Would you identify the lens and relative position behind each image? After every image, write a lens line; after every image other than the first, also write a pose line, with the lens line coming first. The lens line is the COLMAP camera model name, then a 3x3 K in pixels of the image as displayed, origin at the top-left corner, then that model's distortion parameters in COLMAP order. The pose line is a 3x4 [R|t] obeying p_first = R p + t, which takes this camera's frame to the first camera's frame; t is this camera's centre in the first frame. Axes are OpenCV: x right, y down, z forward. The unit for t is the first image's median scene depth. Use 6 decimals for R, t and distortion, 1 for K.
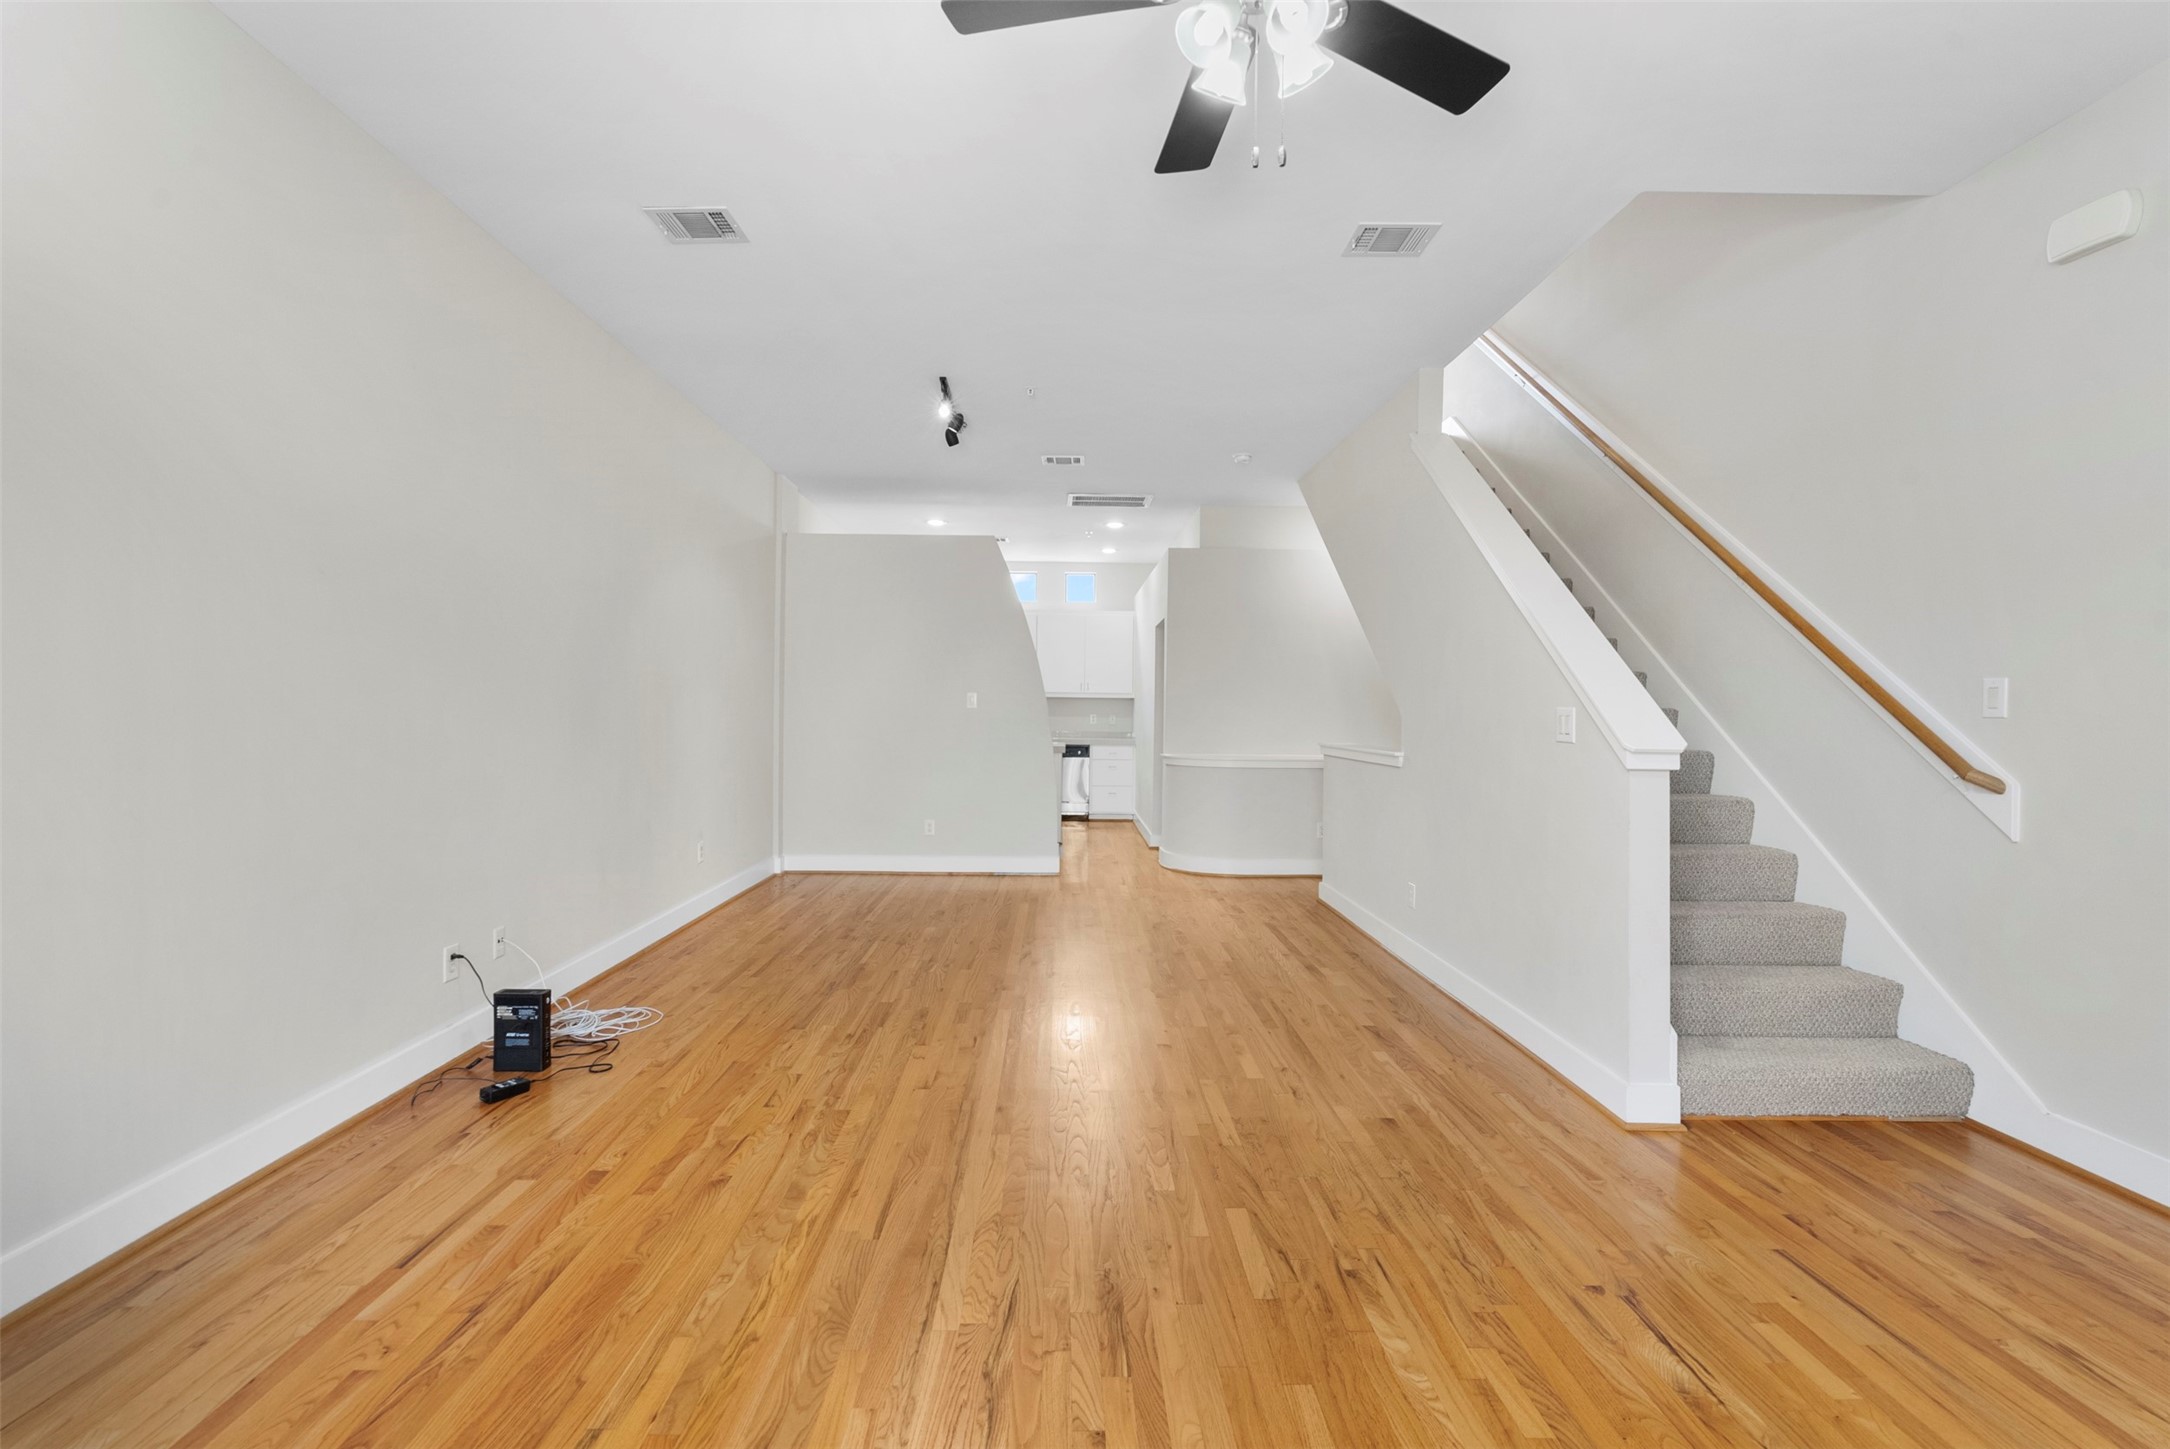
lens RADIAL K [[990.6, 0, 1083.4], [0, 990.6, 704.1], [0, 0, 1]] dist [-0.000558, -0.000004]
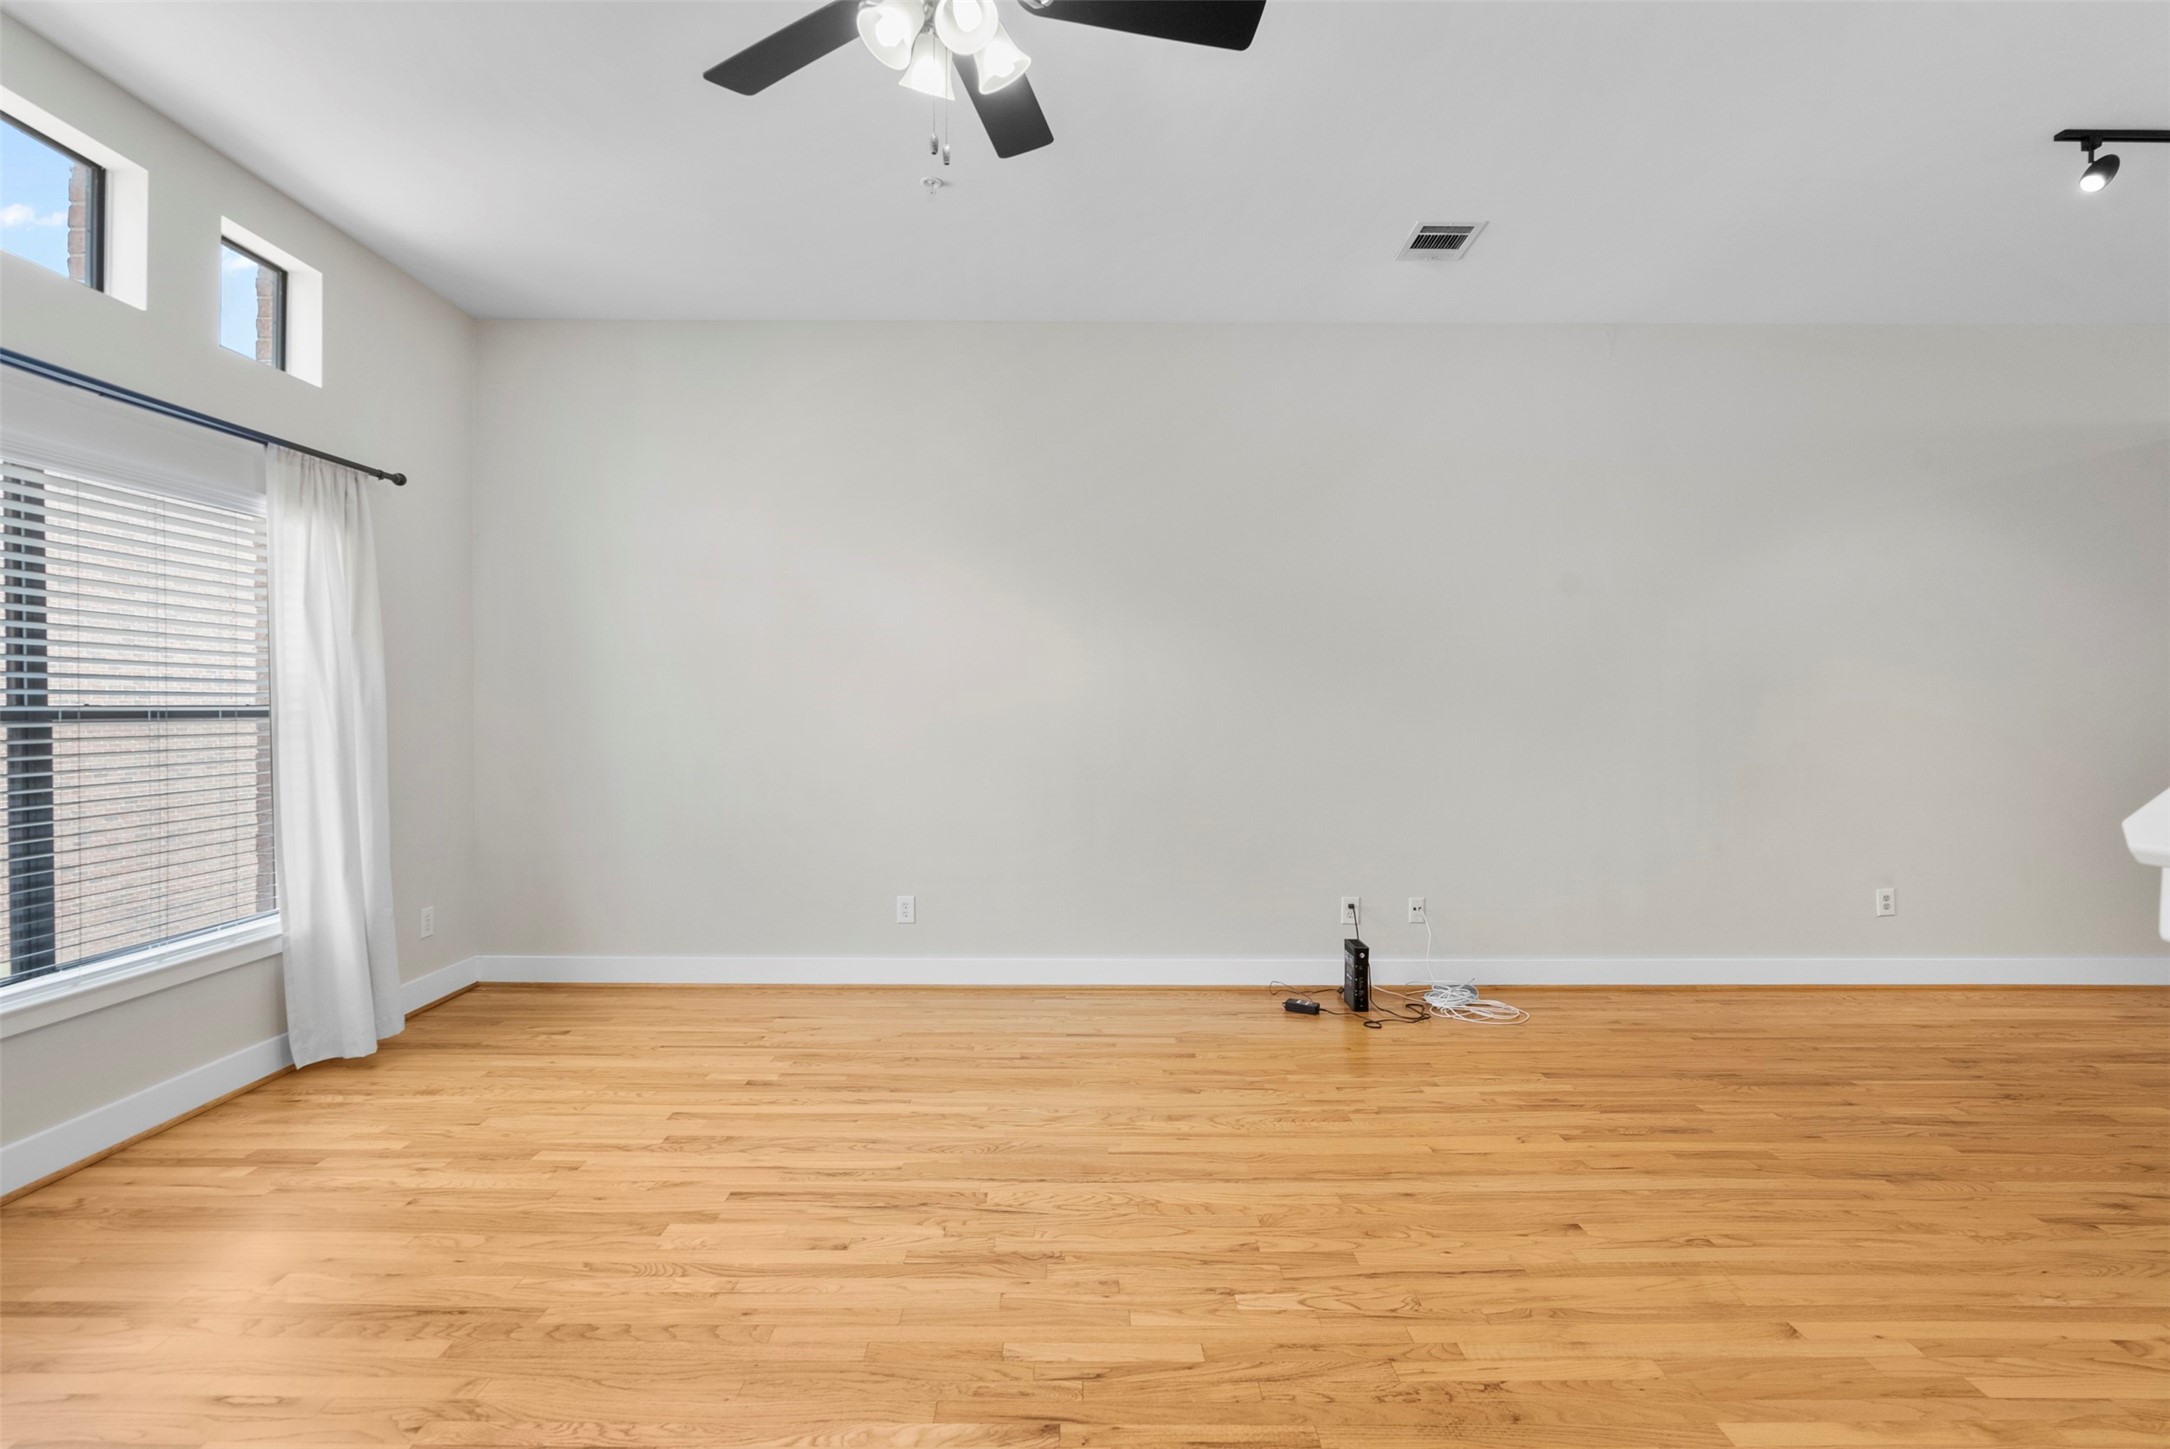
lens RADIAL K [[1011.6, 0, 1076.5], [0, 1011.6, 696.8], [0, 0, 1]] dist [-0.005042, 0.003053]
pose [[-0.026241, -0.025500, -0.999330, 0.864489], [0.005508, 0.999656, -0.025653, 0.016135], [0.999640, -0.006177, -0.026092, 0.838037]]
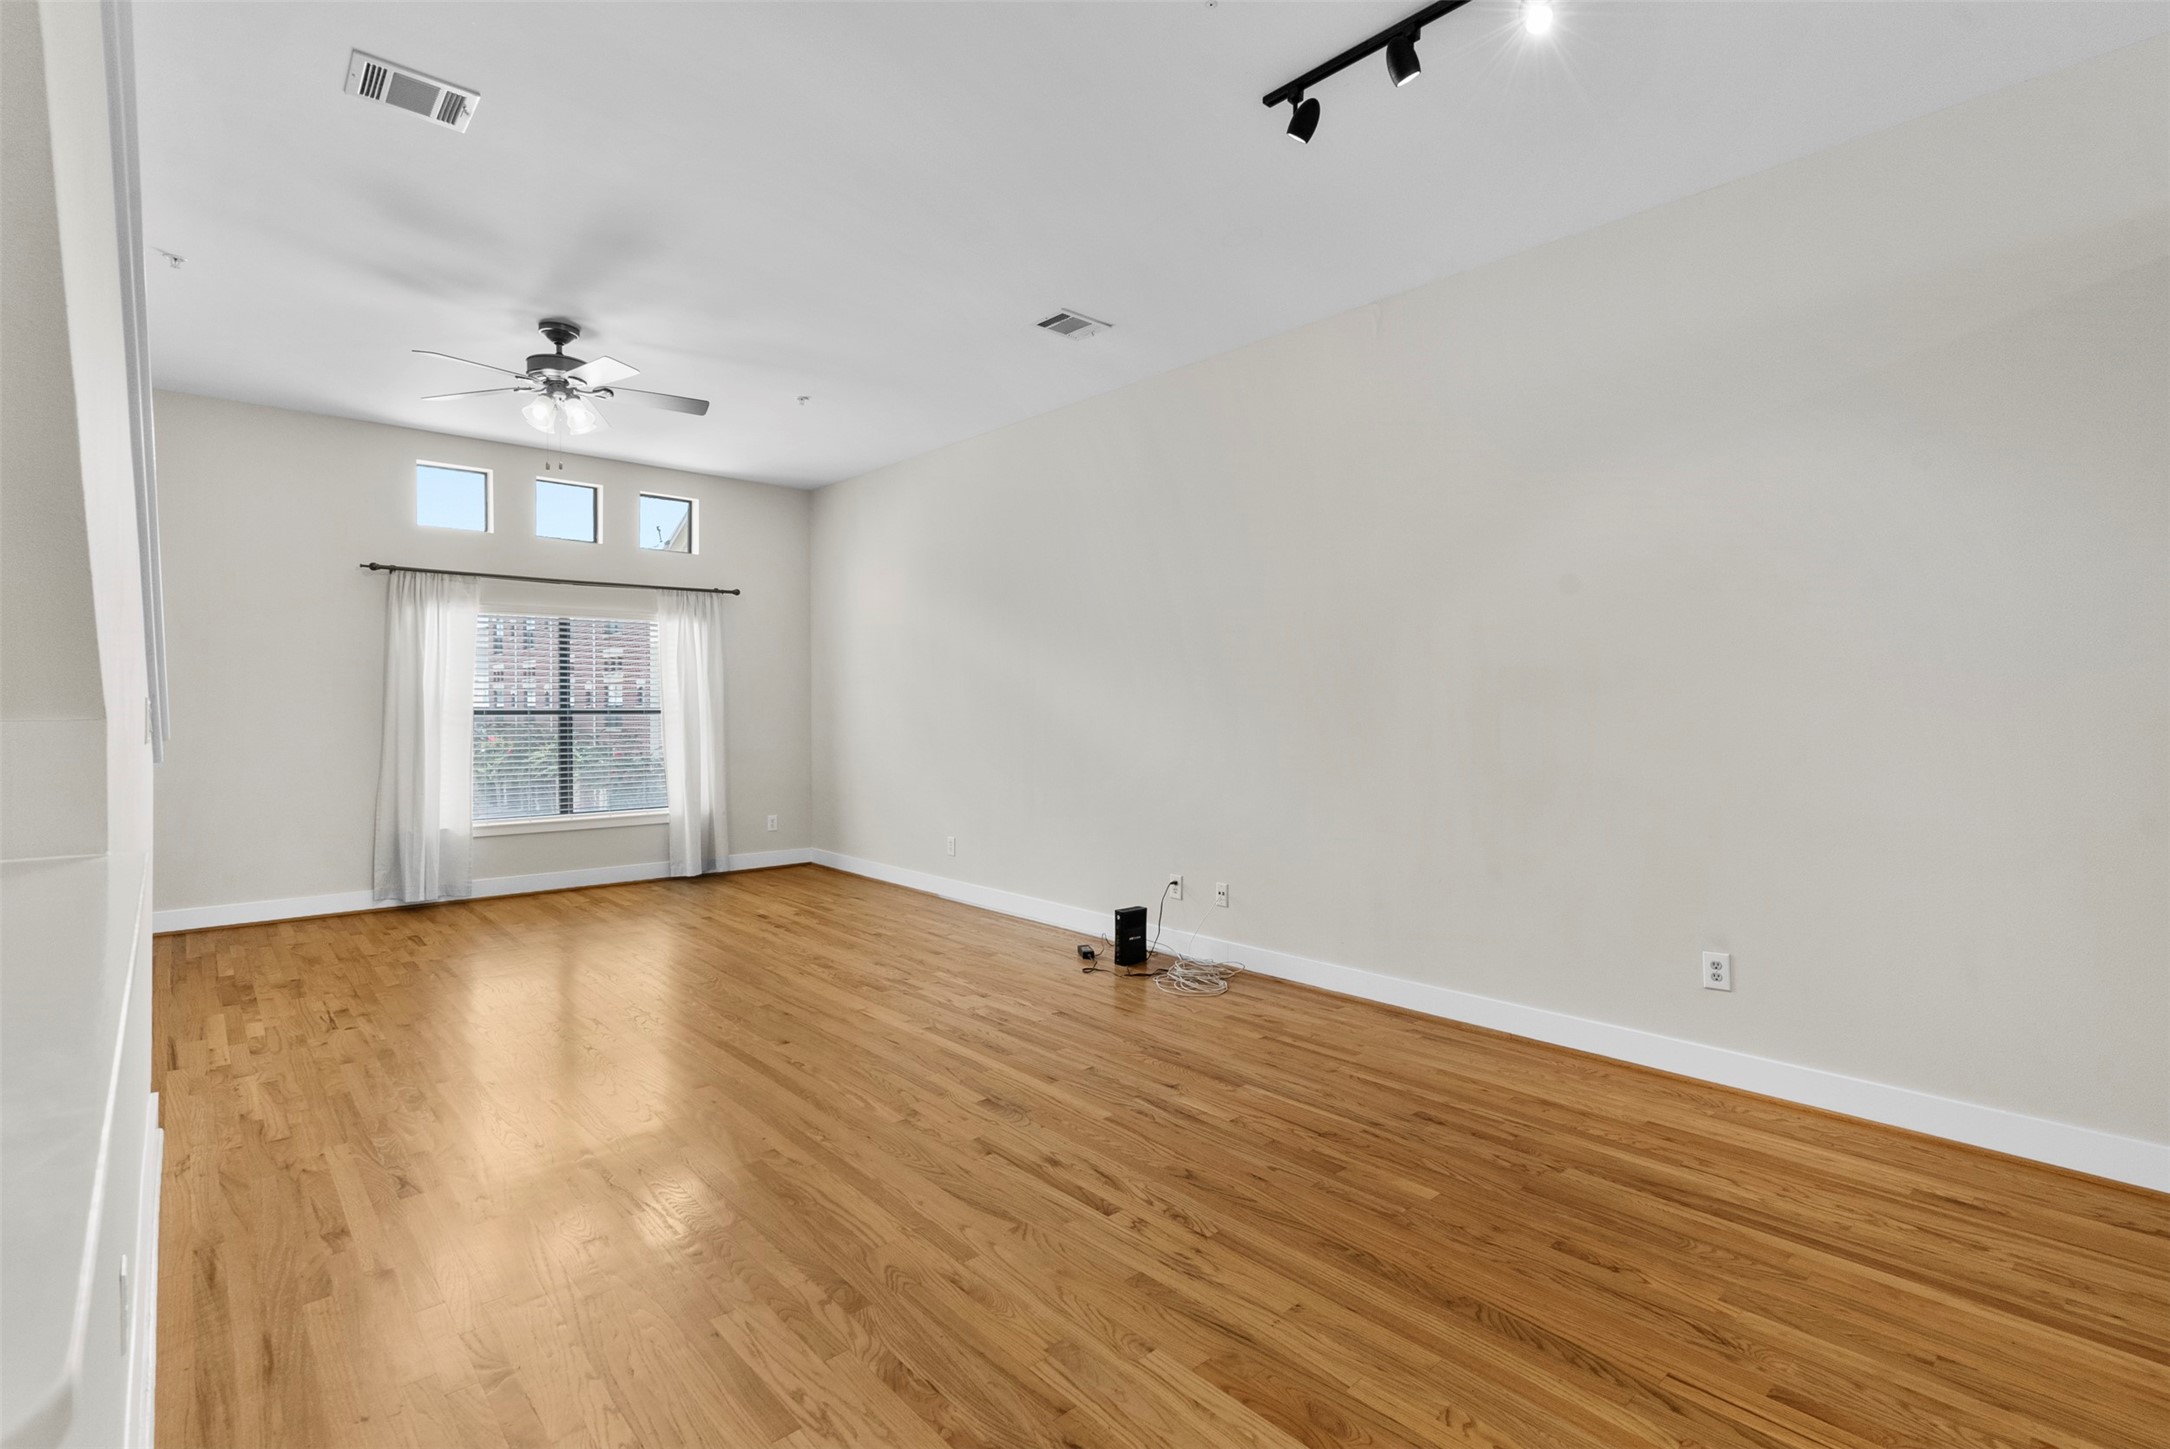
lens RADIAL K [[1023.6, 0, 1080.2], [0, 1023.6, 701.5], [0, 0, 1]] dist [0.000220, 0.002405]
pose [[-0.771166, -0.019858, -0.636324, 0.542395], [-0.006236, 0.999701, -0.023640, 0.029286], [0.636604, -0.014262, -0.771059, 2.565656]]
